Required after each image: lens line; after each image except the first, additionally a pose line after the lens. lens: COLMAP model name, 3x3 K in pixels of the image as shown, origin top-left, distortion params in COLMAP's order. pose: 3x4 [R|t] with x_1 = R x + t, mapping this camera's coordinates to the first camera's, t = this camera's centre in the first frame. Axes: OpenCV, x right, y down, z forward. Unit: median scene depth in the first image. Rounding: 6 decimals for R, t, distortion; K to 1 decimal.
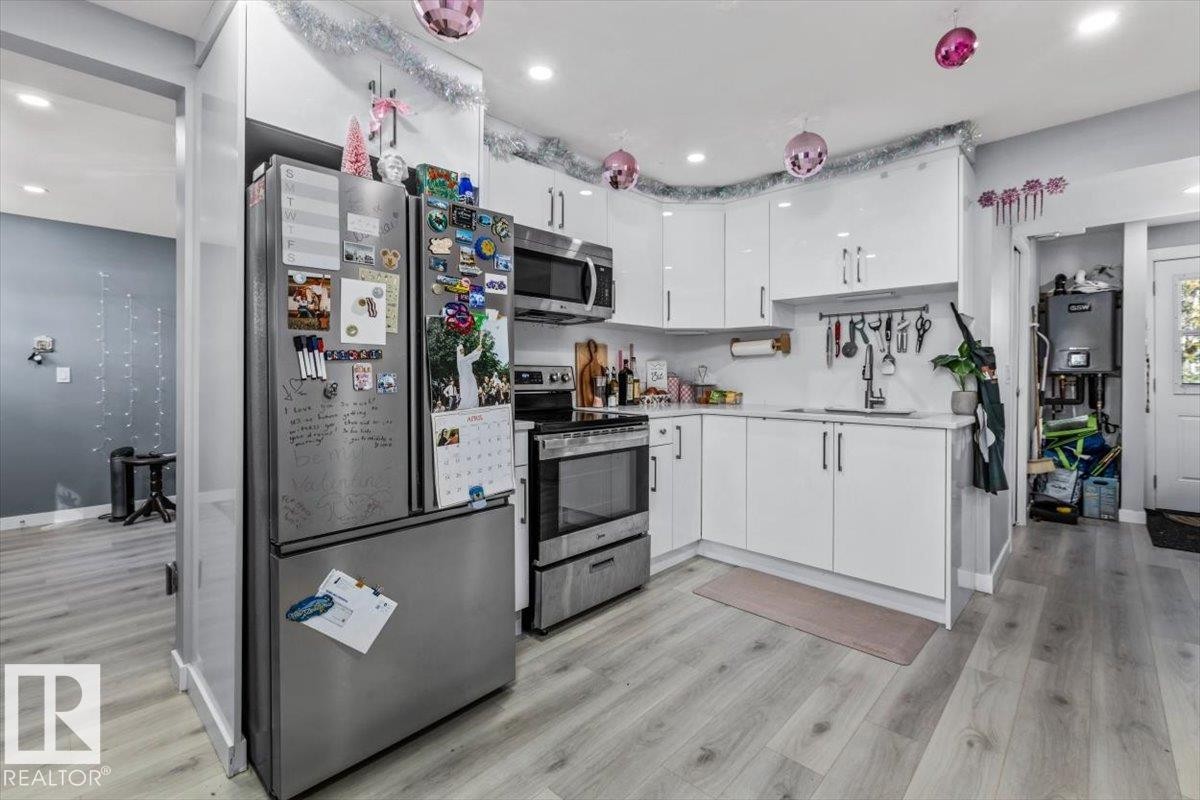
lens RADIAL K [[512.6, 0, 598.9], [0, 512.6, 392.1], [0, 0, 1]] dist [0.000667, 0.000152]
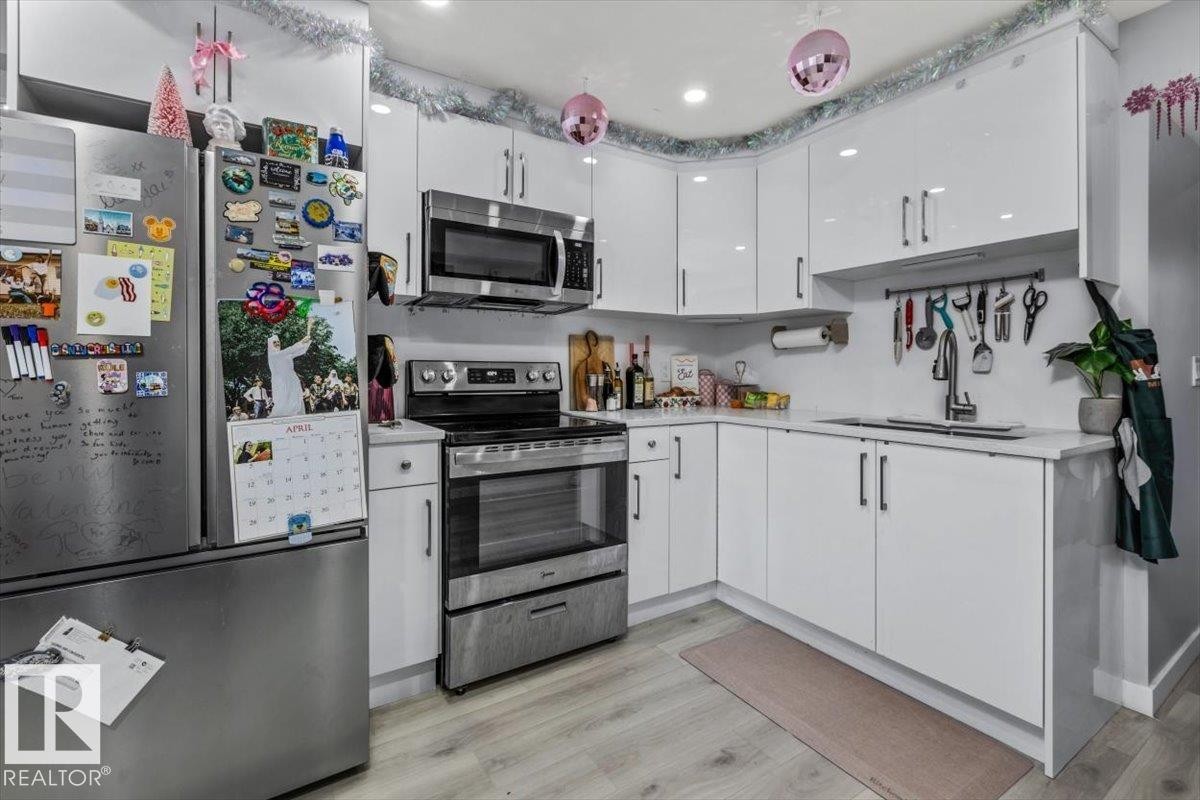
lens RADIAL K [[520.2, 0, 599.7], [0, 520.2, 383.1], [0, 0, 1]] dist [0.000148, -0.000421]
pose [[0.972129, 0.005262, -0.234390, 0.256795], [-0.007902, 0.999915, -0.010323, -0.009215], [0.234315, 0.011887, 0.972088, 0.213989]]
